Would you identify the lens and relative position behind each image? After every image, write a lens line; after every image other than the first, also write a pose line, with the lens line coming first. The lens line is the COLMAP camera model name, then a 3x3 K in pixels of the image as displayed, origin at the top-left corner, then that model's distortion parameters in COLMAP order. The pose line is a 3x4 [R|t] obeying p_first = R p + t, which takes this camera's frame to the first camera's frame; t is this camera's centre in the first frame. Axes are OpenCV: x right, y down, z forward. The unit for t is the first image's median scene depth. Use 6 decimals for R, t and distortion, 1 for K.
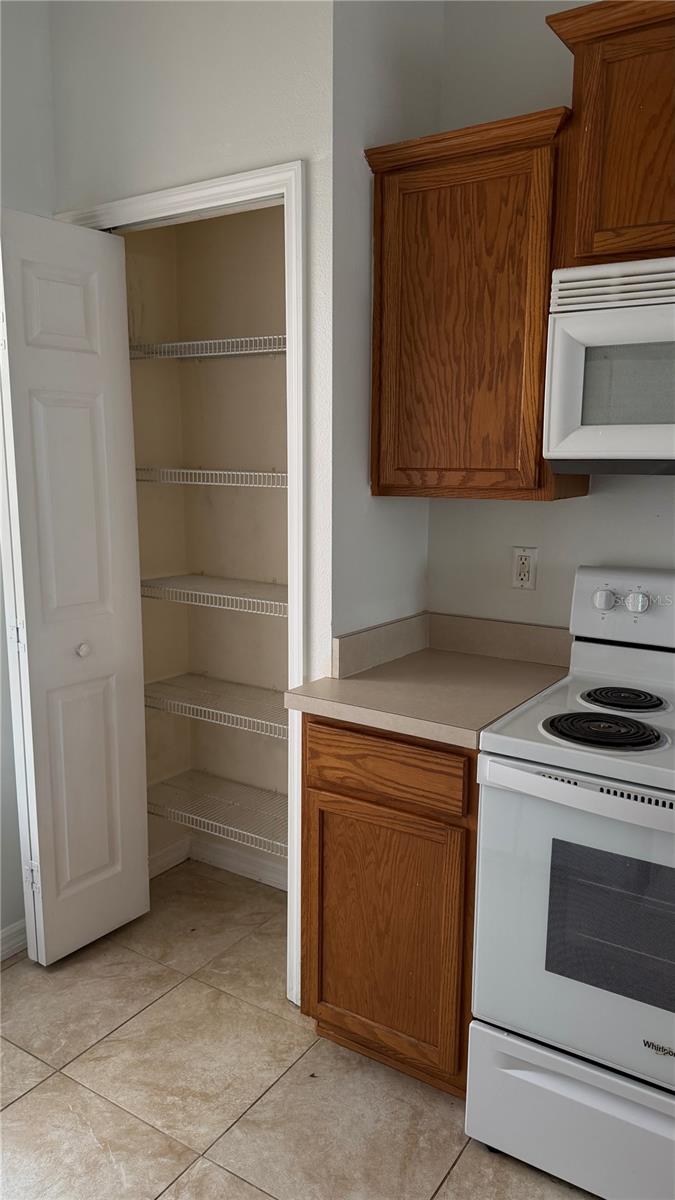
lens RADIAL K [[893.7, 0, 345.3], [0, 893.7, 636.0], [0, 0, 1]] dist [0.087403, -0.149381]
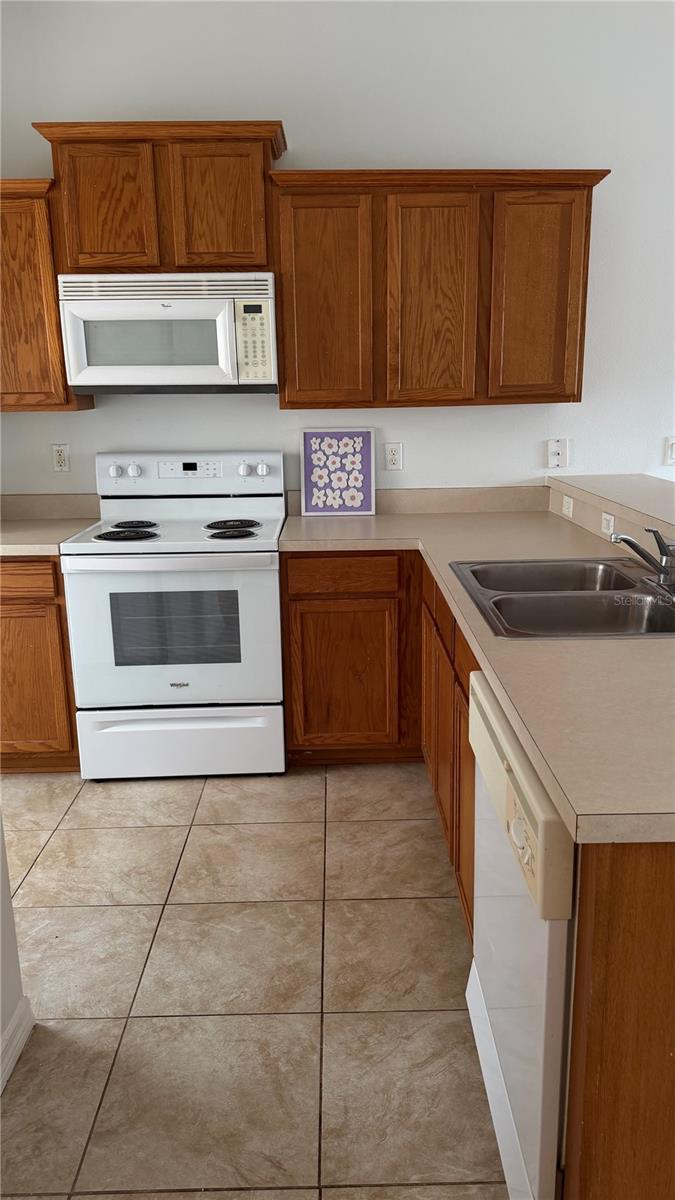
lens RADIAL K [[893.7, 0, 345.3], [0, 893.7, 636.0], [0, 0, 1]] dist [0.087403, -0.149381]
pose [[0.849714, -0.154693, 0.504041, -0.267145], [0.121366, 0.987705, 0.098533, 0.165149], [-0.513086, -0.022552, 0.858041, -0.741504]]
